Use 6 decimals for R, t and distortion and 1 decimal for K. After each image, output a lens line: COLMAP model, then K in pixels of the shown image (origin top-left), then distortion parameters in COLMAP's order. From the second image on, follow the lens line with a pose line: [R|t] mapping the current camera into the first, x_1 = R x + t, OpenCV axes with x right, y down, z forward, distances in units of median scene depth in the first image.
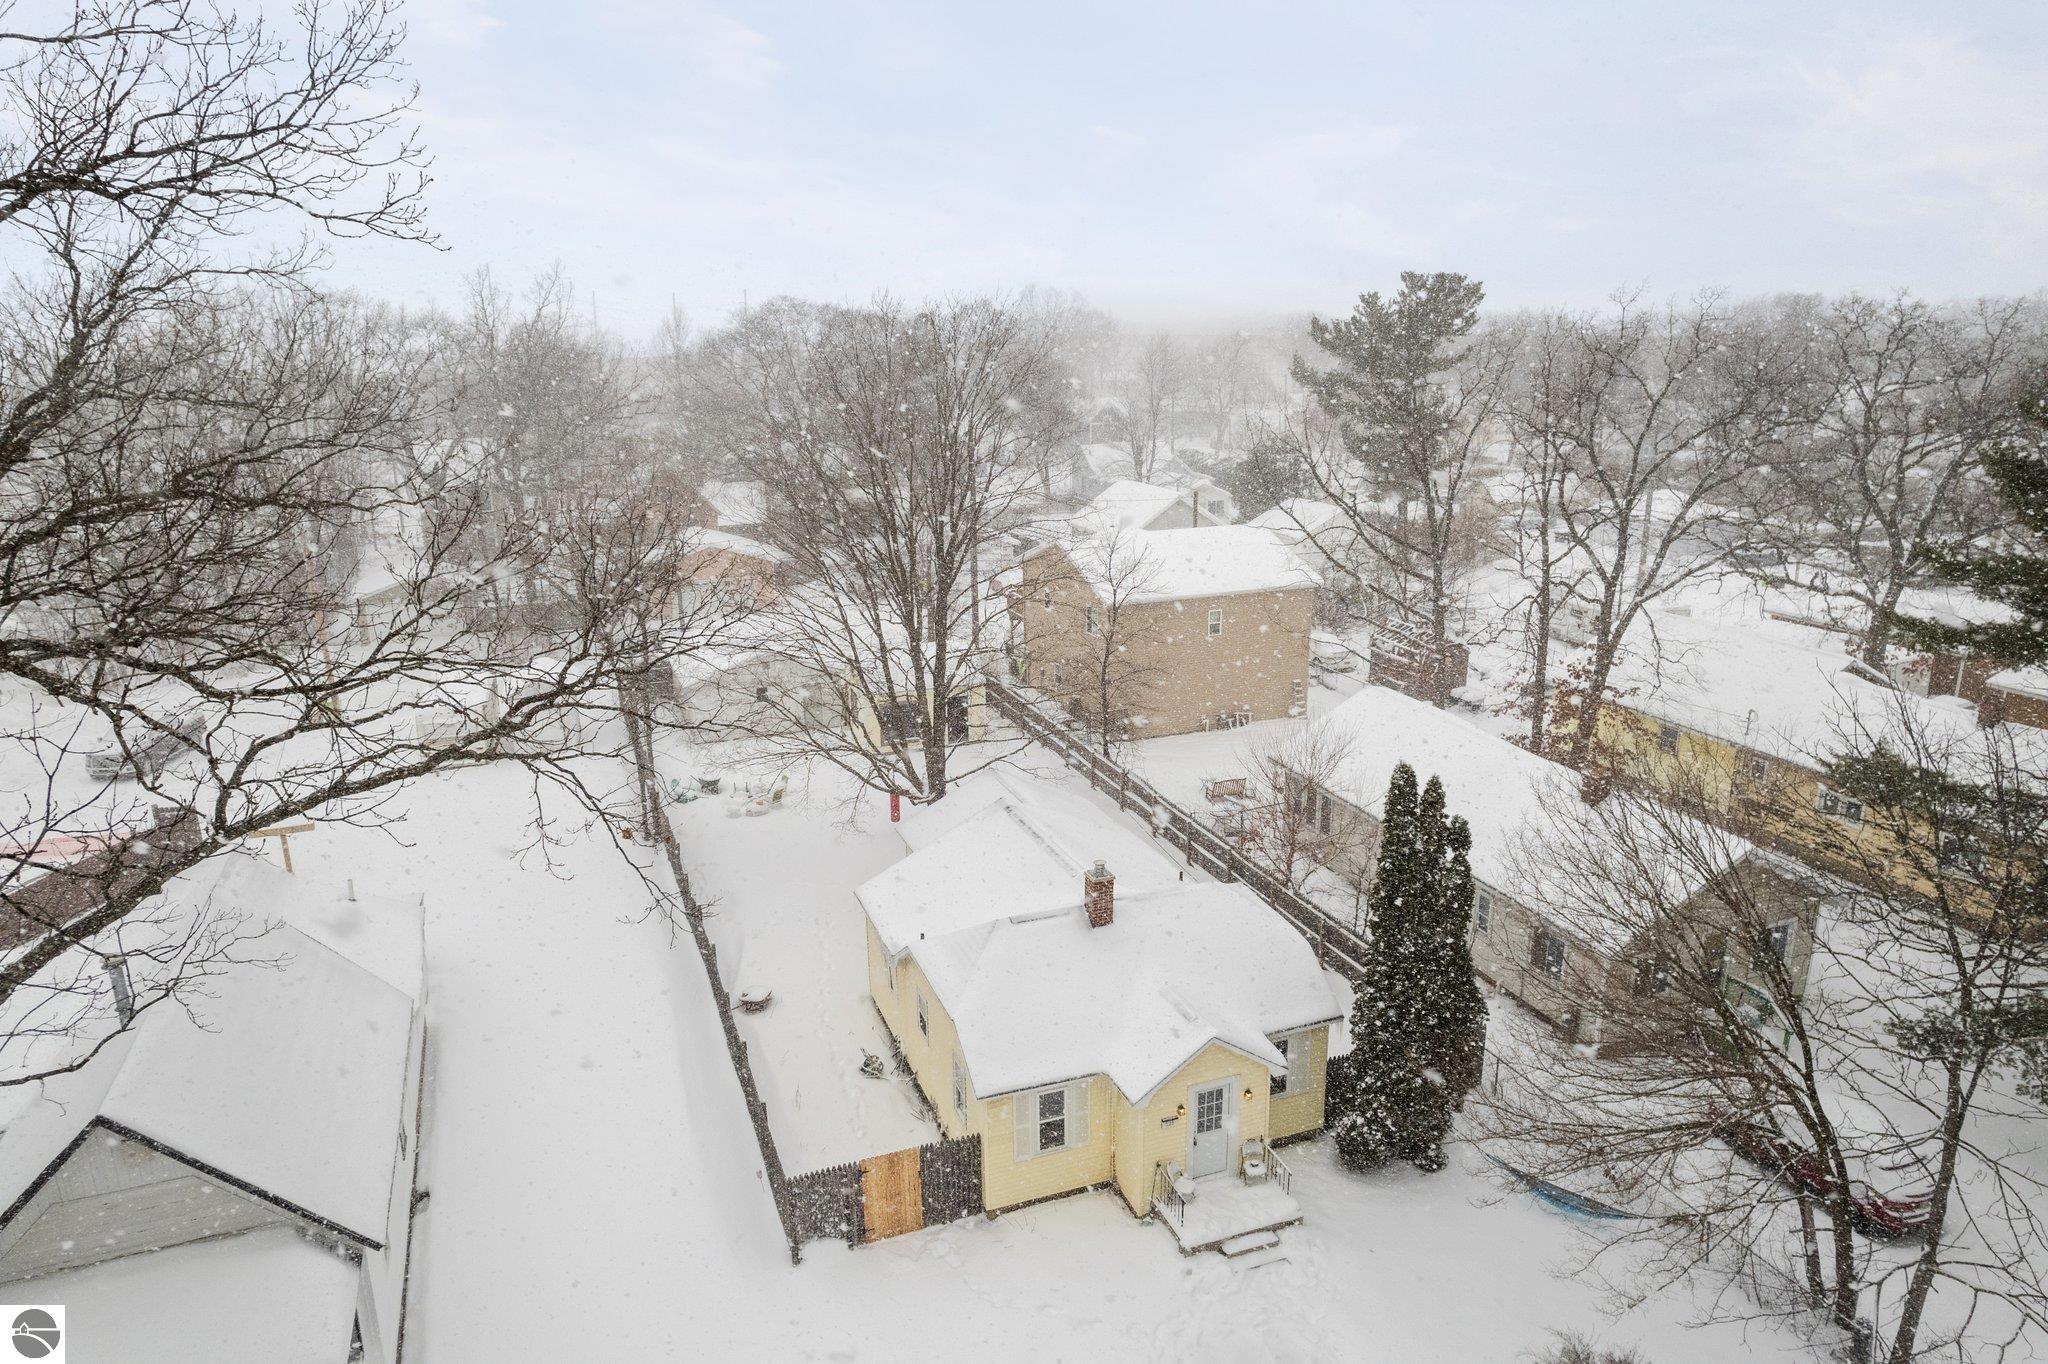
lens RADIAL K [[1328.9, 0, 1024.0], [0, 1328.9, 682.0], [0, 0, 1]] dist [-0.031327, 0.002234]
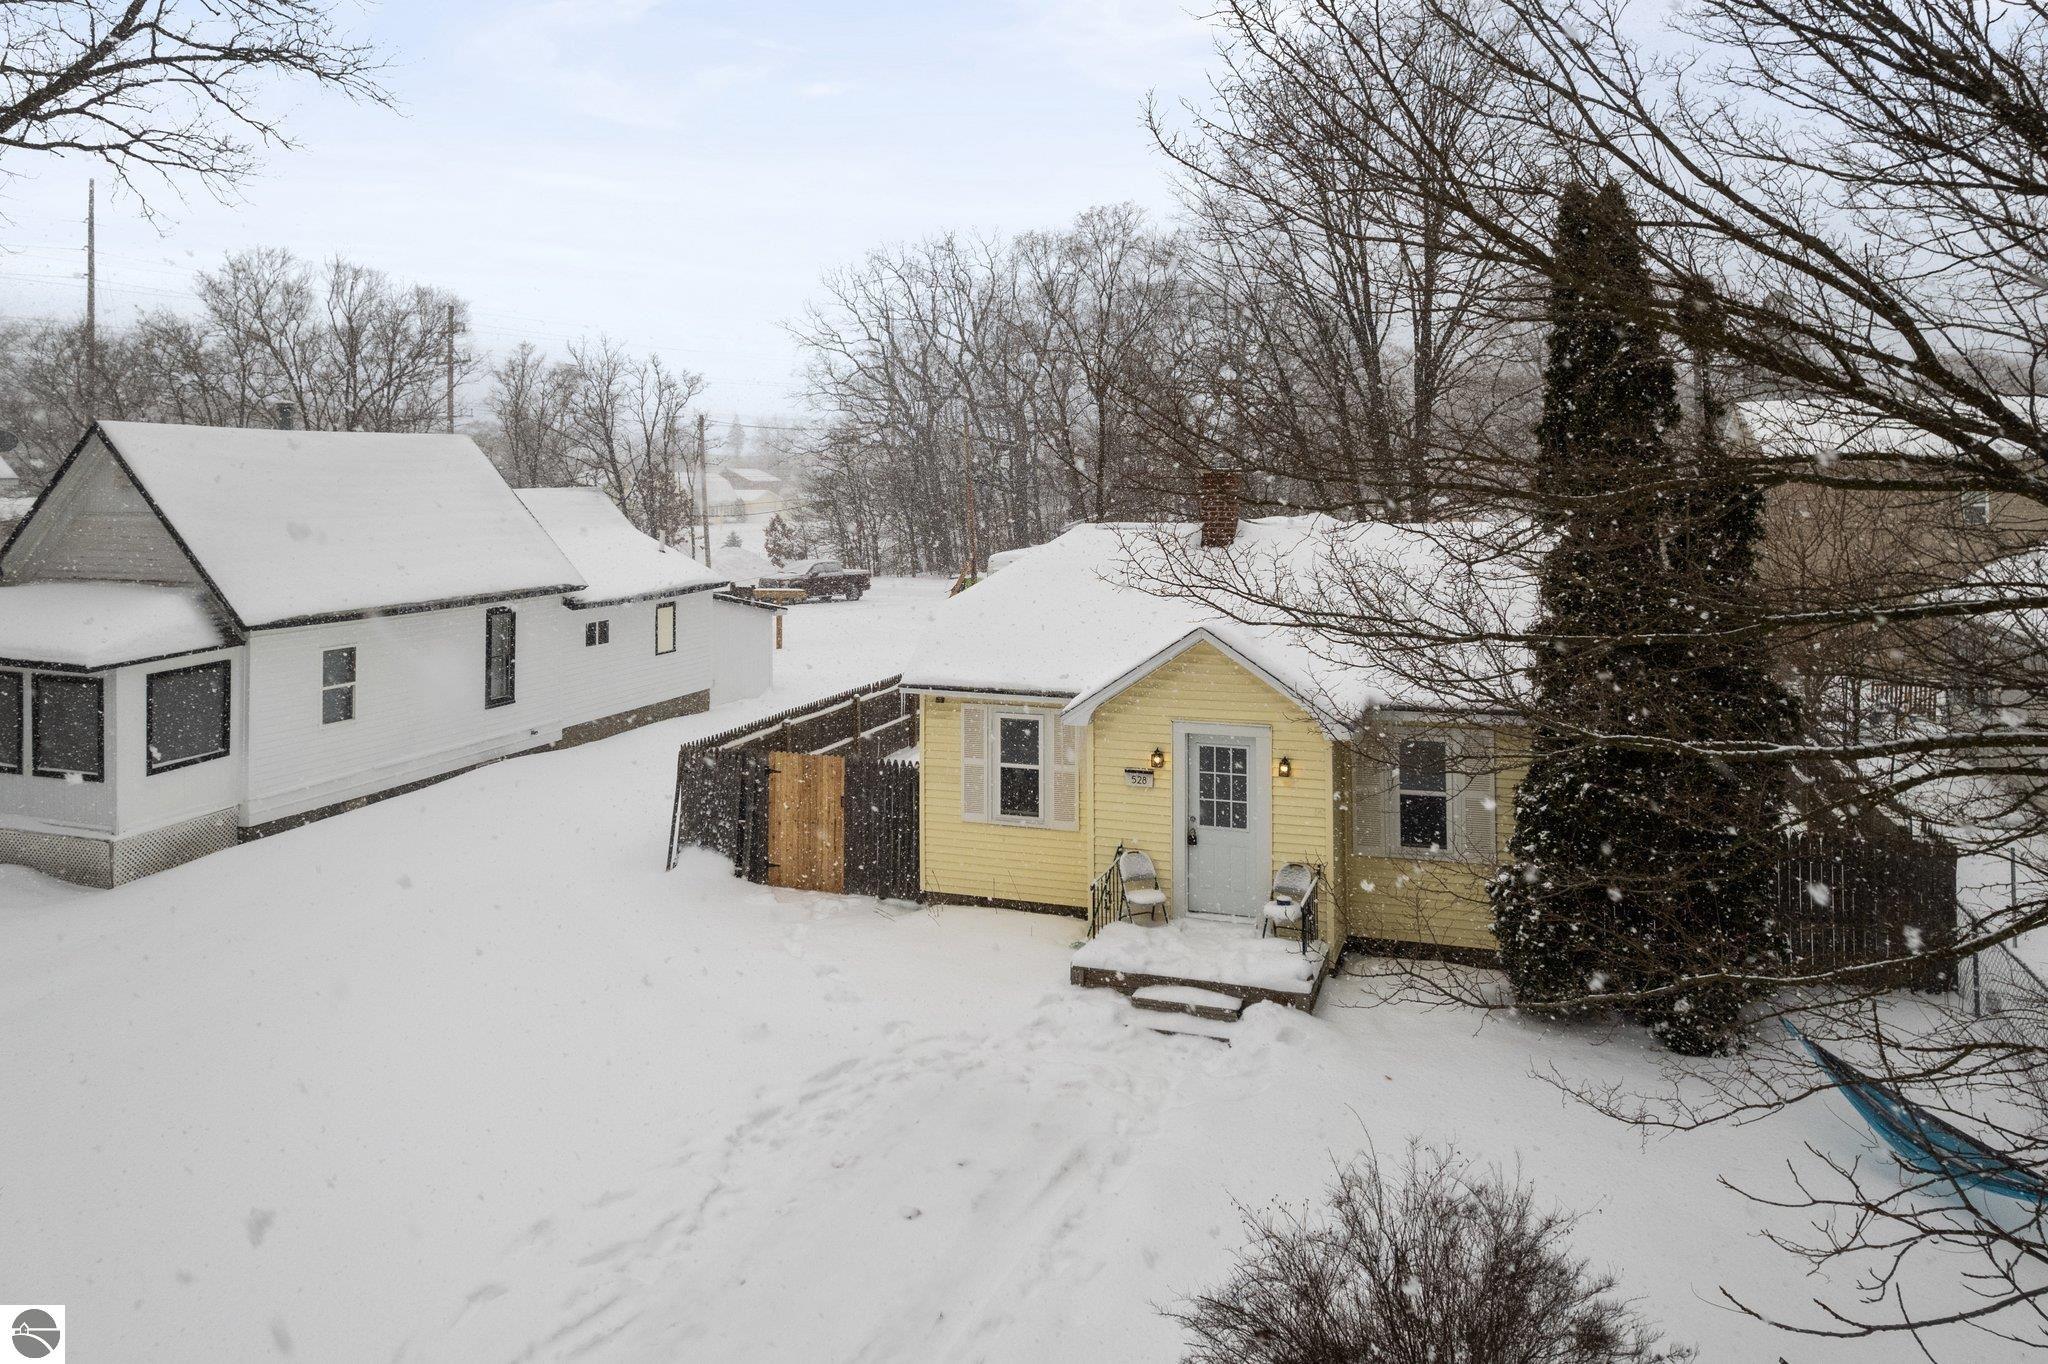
lens RADIAL K [[1394.3, 0, 1024.6], [0, 1394.3, 412.7], [0, 0, 1]] dist [-0.027473, 0.000325]
pose [[0.762921, -0.020493, -0.646167, 0.471893], [-0.176486, 0.954931, -0.238661, 0.327119], [0.621936, 0.296119, 0.724920, 0.450150]]
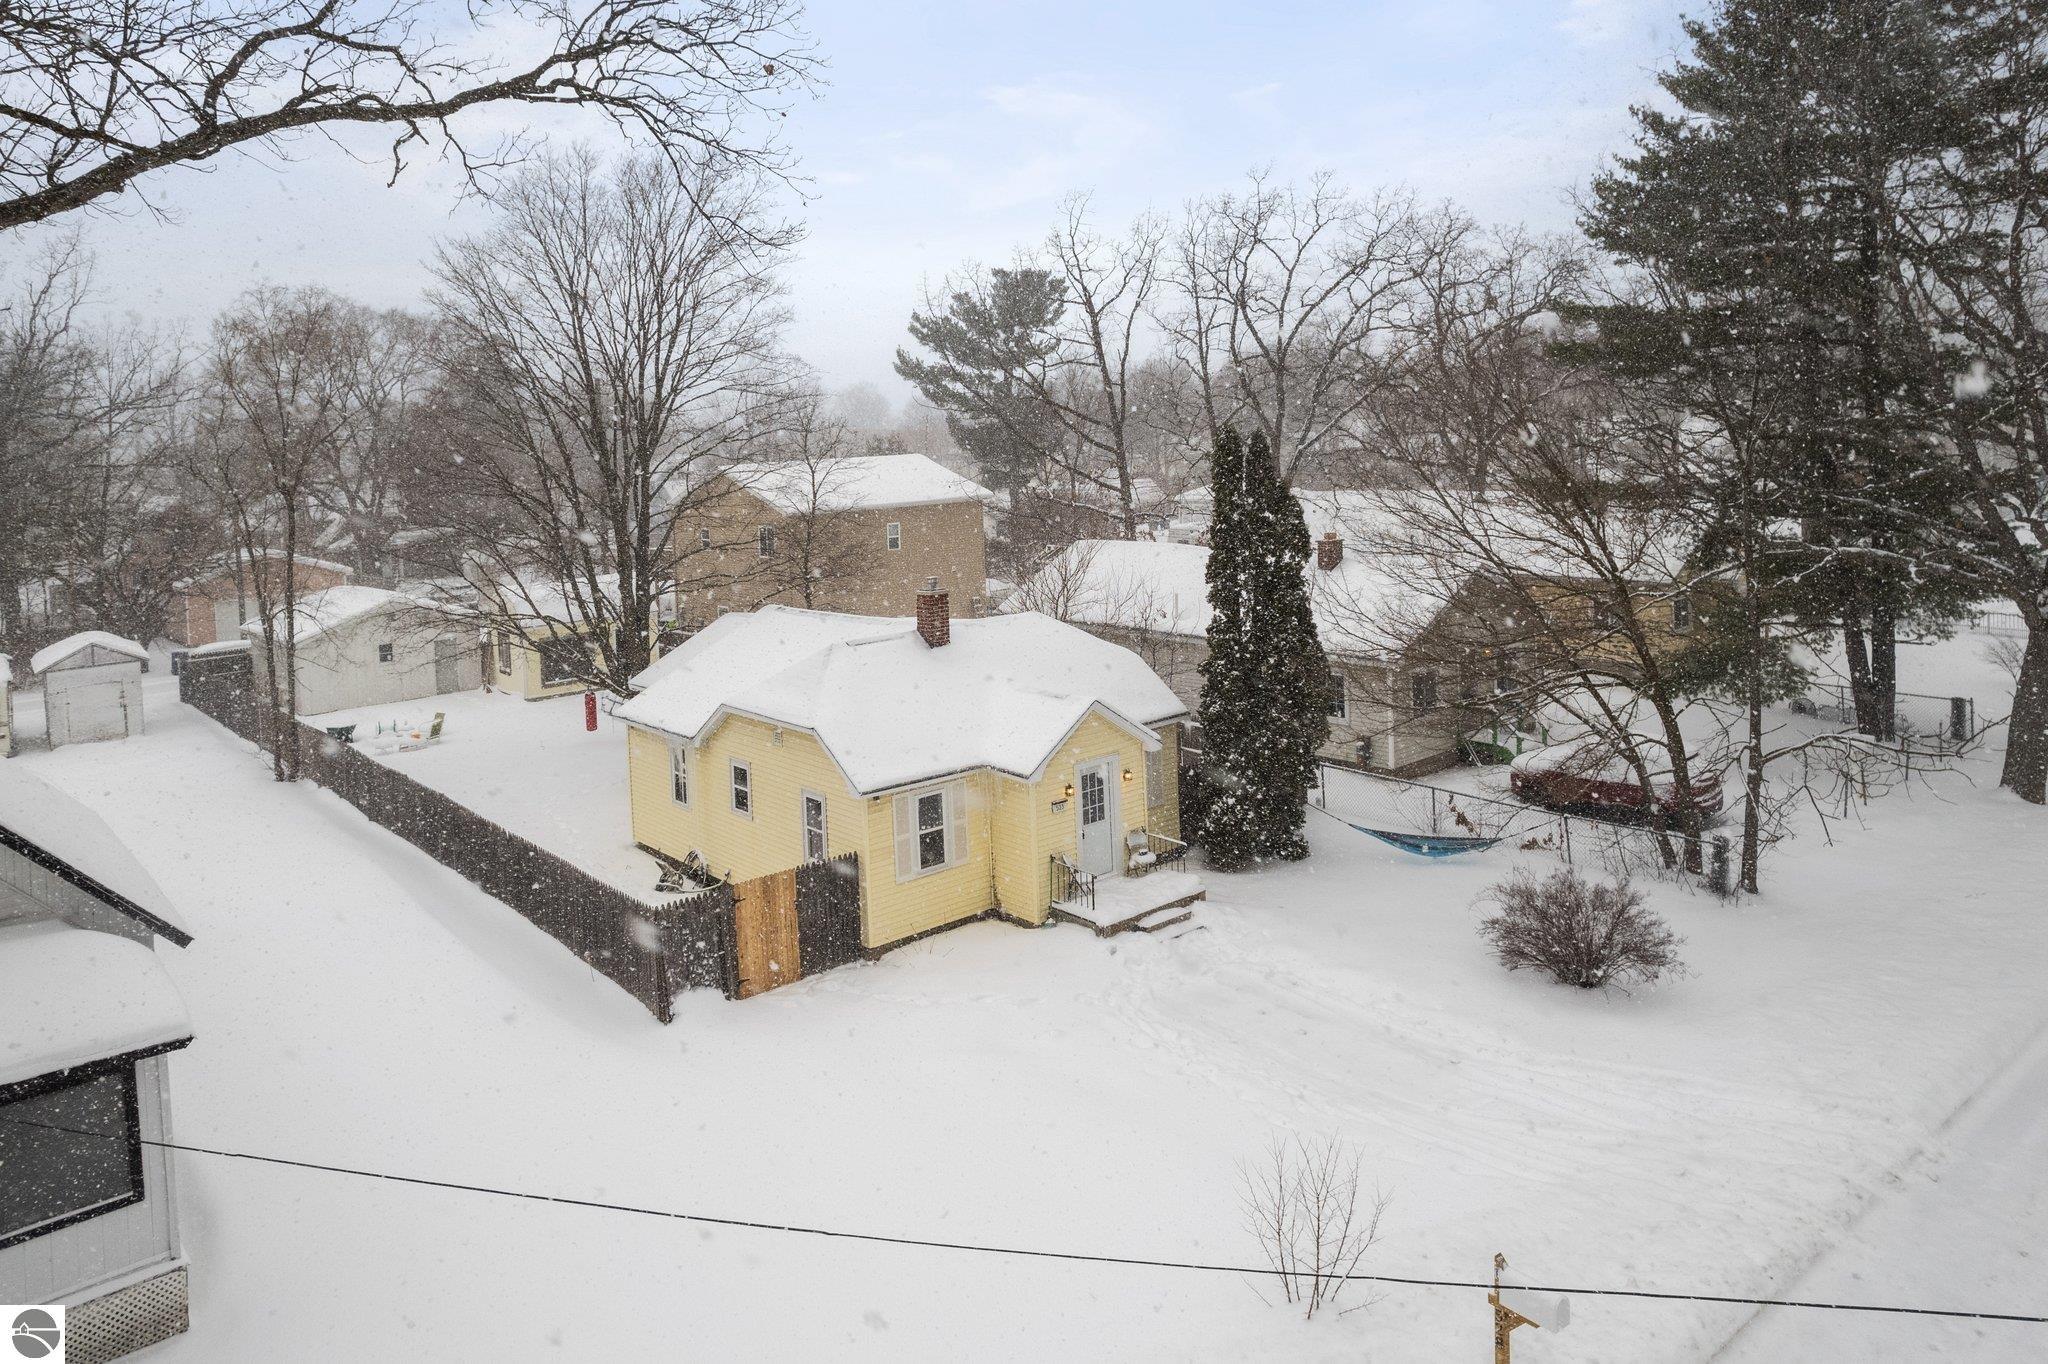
lens RADIAL K [[1394.3, 0, 1024.6], [0, 1394.3, 412.7], [0, 0, 1]] dist [-0.027473, 0.000325]
pose [[0.939998, -0.027346, 0.340083, -0.232972], [0.123776, 0.956207, -0.265232, 0.317589], [-0.317936, 0.291411, 0.902217, 0.044064]]
